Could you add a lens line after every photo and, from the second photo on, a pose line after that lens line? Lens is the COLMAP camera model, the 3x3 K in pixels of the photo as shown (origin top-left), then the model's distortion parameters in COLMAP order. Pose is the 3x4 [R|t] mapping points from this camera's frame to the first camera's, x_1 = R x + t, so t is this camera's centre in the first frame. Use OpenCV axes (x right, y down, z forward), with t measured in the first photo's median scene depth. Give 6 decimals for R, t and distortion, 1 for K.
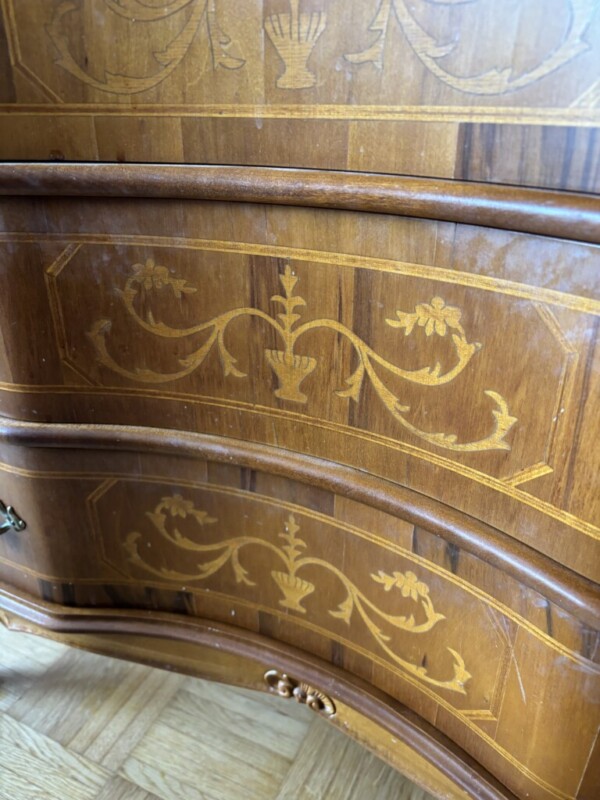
lens RADIAL K [[604.9, 0, 304.4], [0, 604.9, 408.5], [0, 0, 1]] dist [-0.012272, 0.020484]
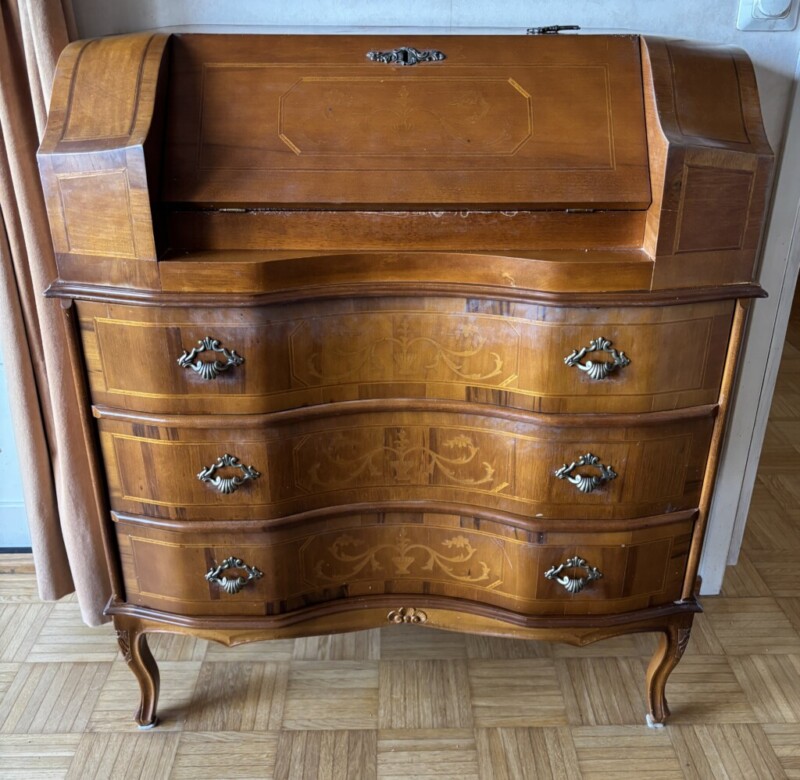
lens RADIAL K [[786.5, 0, 407.9], [0, 786.5, 393.0], [0, 0, 1]] dist [-0.024412, 0.000000]
pose [[0.893040, -0.190006, 0.407894, -1.173274], [0.203279, 0.979059, 0.011010, -0.367826], [-0.401445, 0.073084, 0.912963, -1.826518]]
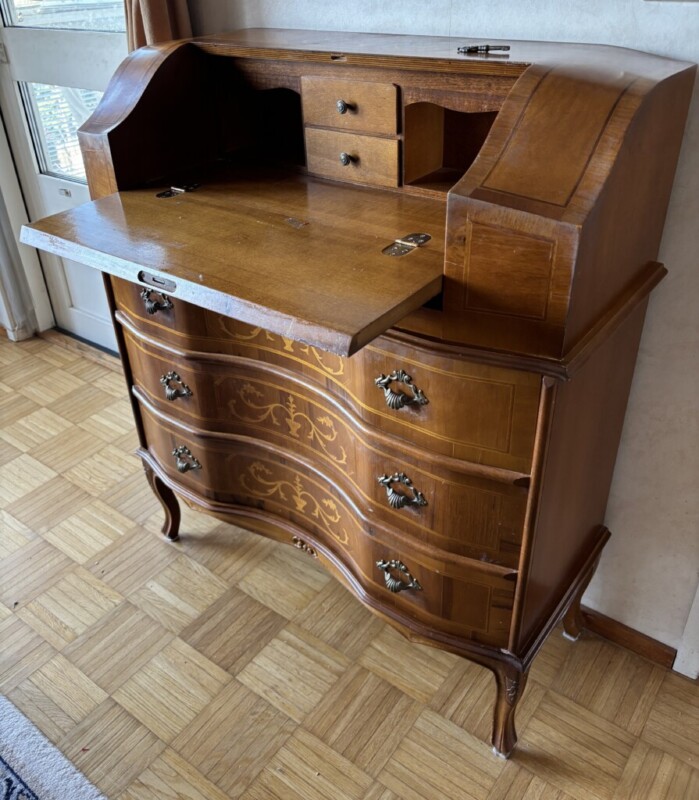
lens RADIAL K [[670.9, 0, 384.5], [0, 670.9, 375.6], [0, 0, 1]] dist [0.033786, -0.085521]
pose [[0.984852, 0.085299, -0.150968, 0.821597], [-0.075213, 0.994614, 0.071314, -0.533900], [0.156238, -0.058879, 0.985963, -1.960981]]
